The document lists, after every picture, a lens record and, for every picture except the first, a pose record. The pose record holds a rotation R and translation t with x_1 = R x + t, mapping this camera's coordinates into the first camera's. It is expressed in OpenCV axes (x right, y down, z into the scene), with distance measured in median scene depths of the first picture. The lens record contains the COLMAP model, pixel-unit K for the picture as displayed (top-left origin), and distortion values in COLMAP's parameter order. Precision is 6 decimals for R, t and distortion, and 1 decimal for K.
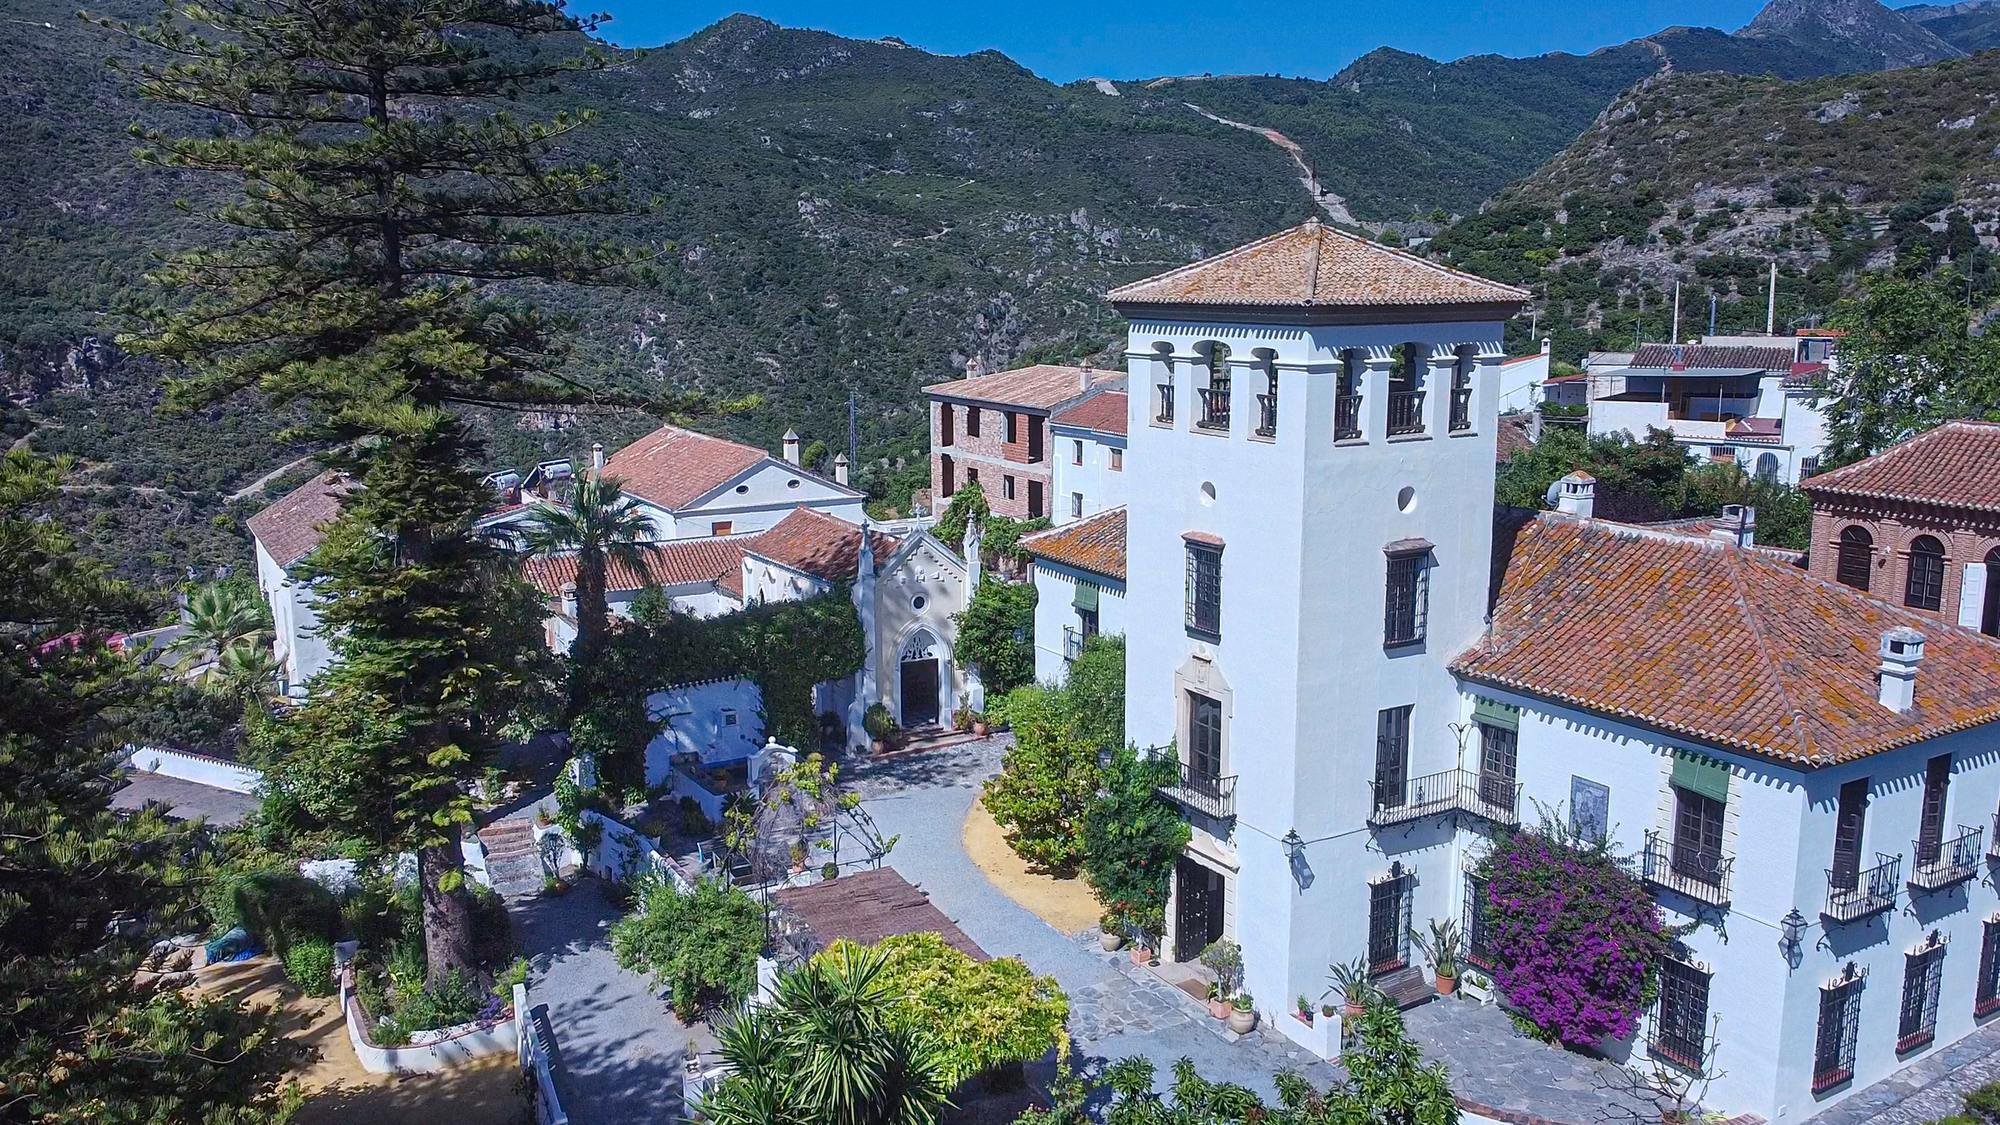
lens RADIAL K [[1569.3, 0, 1010.0], [0, 1569.3, 565.2], [0, 0, 1]] dist [0.004631, -0.011050]
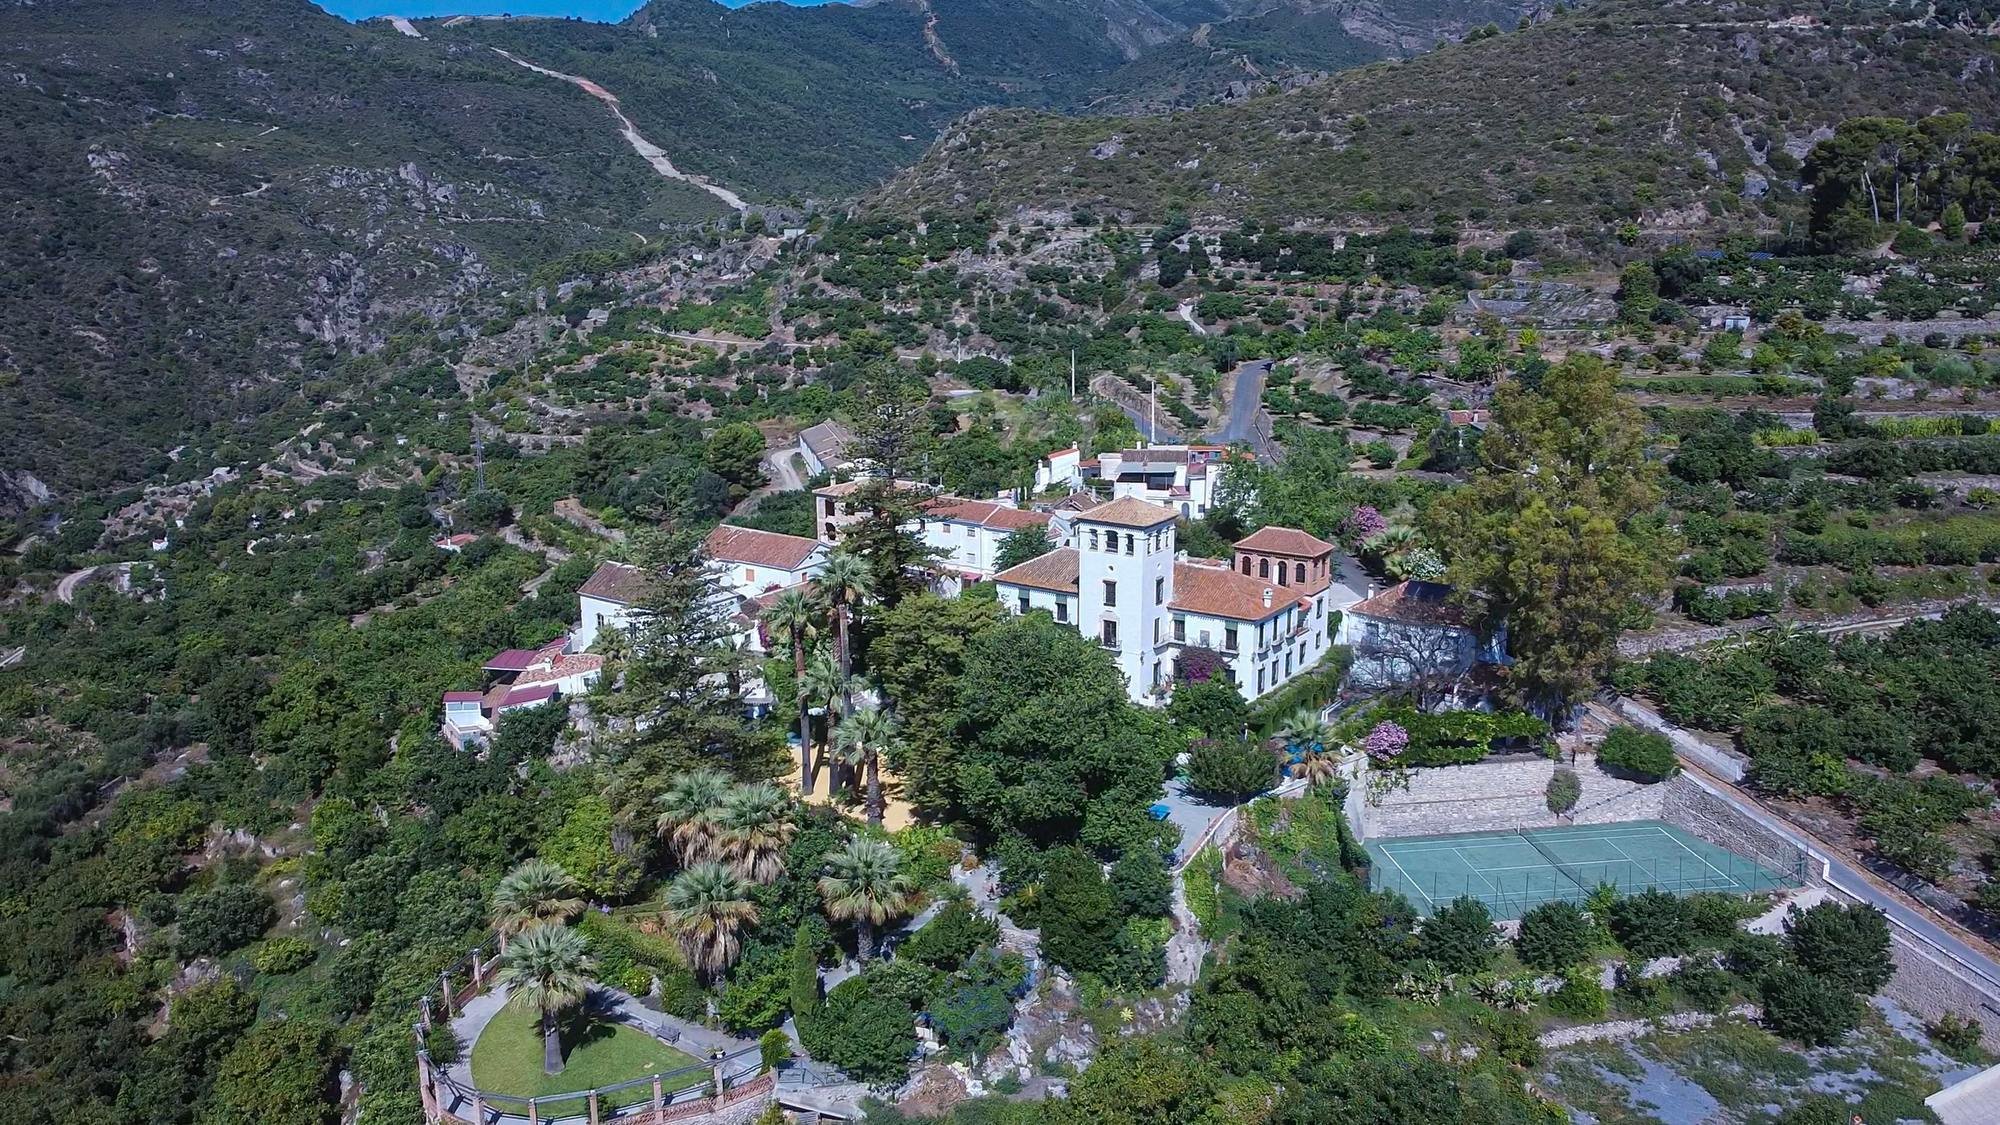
lens RADIAL K [[1569.3, 0, 1004.6], [0, 1569.3, 566.1], [0, 0, 1]] dist [0.004631, -0.011050]
pose [[0.907838, -0.093318, 0.408805, -0.146968], [0.074574, 0.995312, 0.061592, -0.026898], [-0.412636, -0.025429, 0.910541, -0.209842]]
